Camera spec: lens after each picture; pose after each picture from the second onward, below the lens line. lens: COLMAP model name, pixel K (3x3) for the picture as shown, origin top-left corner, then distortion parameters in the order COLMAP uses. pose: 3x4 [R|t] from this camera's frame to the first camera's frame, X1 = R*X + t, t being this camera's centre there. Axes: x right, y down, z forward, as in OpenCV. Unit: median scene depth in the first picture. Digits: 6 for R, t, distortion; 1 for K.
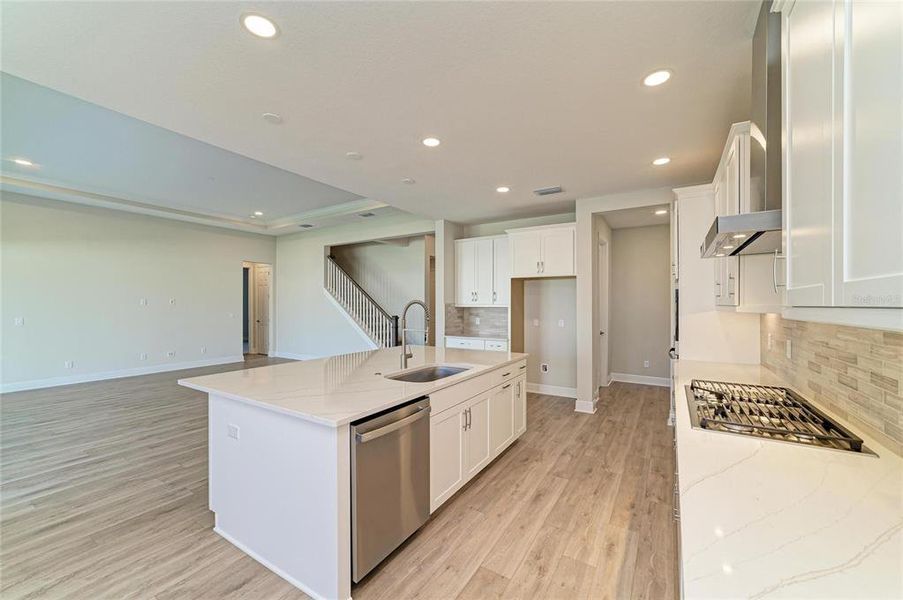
lens RADIAL K [[355.8, 0, 455.0], [0, 355.8, 303.7], [0, 0, 1]] dist [-0.015202, 0.004546]
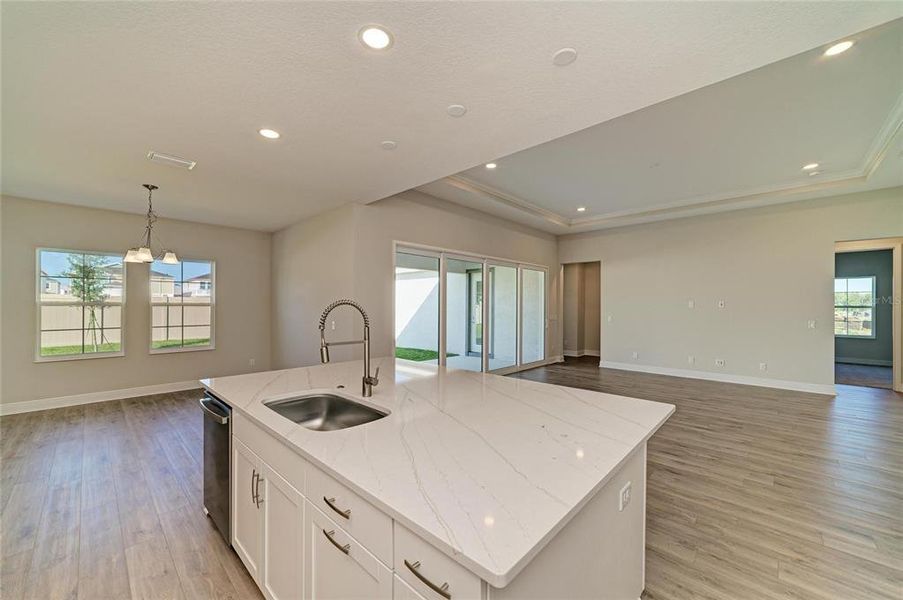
lens RADIAL K [[349.5, 0, 454.7], [0, 349.5, 308.0], [0, 0, 1]] dist [-0.003792, 0.000382]
pose [[-0.191175, 0.005275, -0.981542, 0.251444], [-0.003400, 0.999976, 0.006036, 0.000693], [0.981550, 0.004491, -0.191153, 0.652972]]
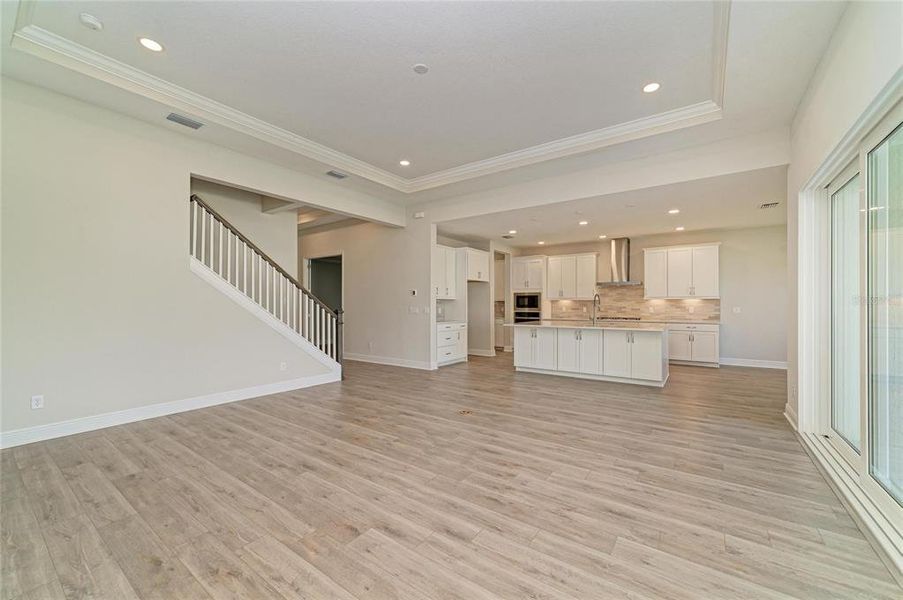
lens RADIAL K [[355.8, 0, 460.1], [0, 355.8, 302.7], [0, 0, 1]] dist [-0.015202, 0.004546]
pose [[0.051512, 0.005869, 0.998655, -1.217900], [0.000788, 0.999982, -0.005918, 0.030426], [-0.998672, 0.001092, 0.051507, 0.867758]]
